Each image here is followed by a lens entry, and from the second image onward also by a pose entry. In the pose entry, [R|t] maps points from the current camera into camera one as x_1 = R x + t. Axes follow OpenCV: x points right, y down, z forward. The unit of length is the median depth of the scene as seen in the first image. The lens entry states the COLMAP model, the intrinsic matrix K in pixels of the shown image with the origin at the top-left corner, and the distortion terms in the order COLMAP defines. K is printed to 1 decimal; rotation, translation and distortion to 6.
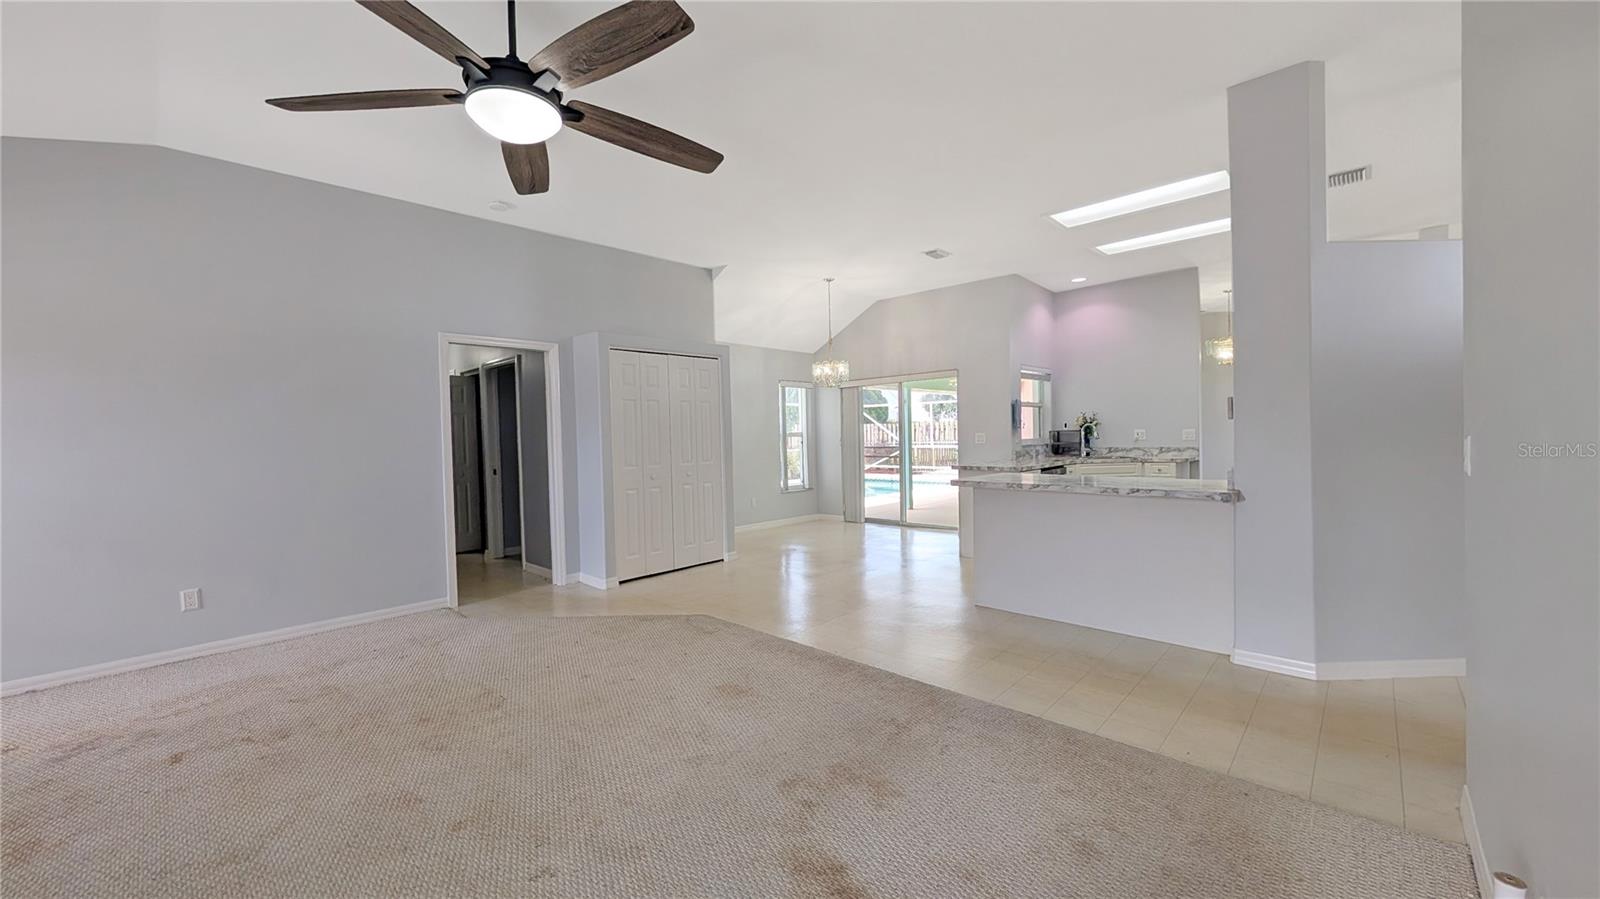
lens RADIAL K [[602.4, 0, 795.1], [0, 602.4, 446.9], [0, 0, 1]] dist [0.001170, 0.000157]
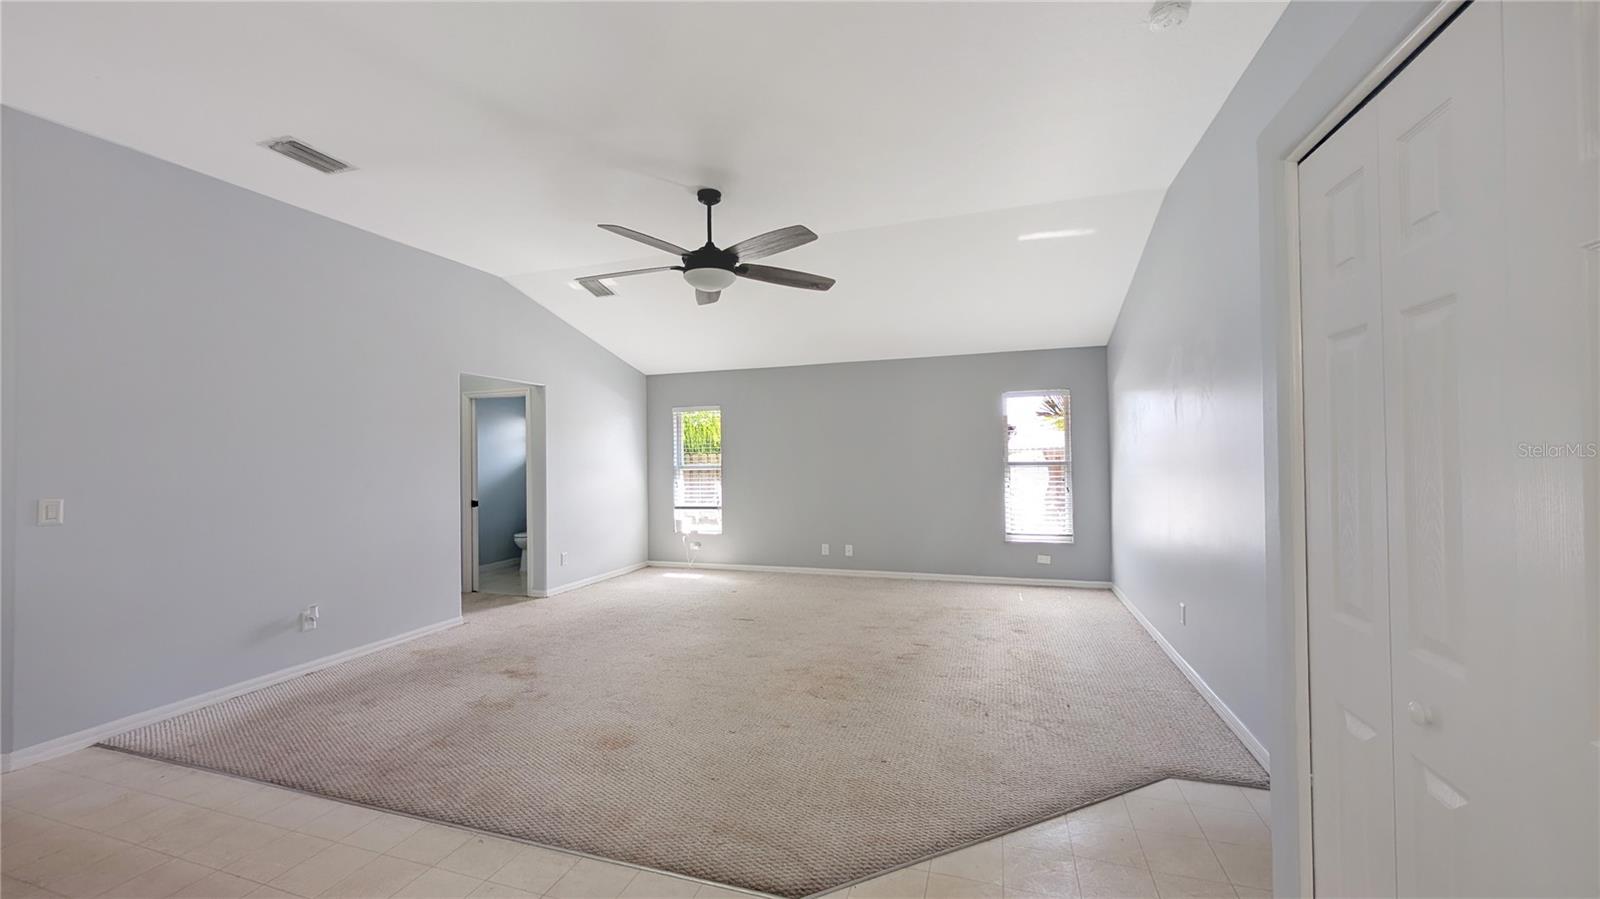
lens RADIAL K [[609.3, 0, 801.3], [0, 609.3, 446.1], [0, 0, 1]] dist [0.000573, 0.000038]
pose [[-0.900556, 0.028513, -0.433804, 0.015844], [0.024933, 0.999592, 0.013941, -0.033182], [0.434024, 0.001738, -0.900900, 0.834625]]
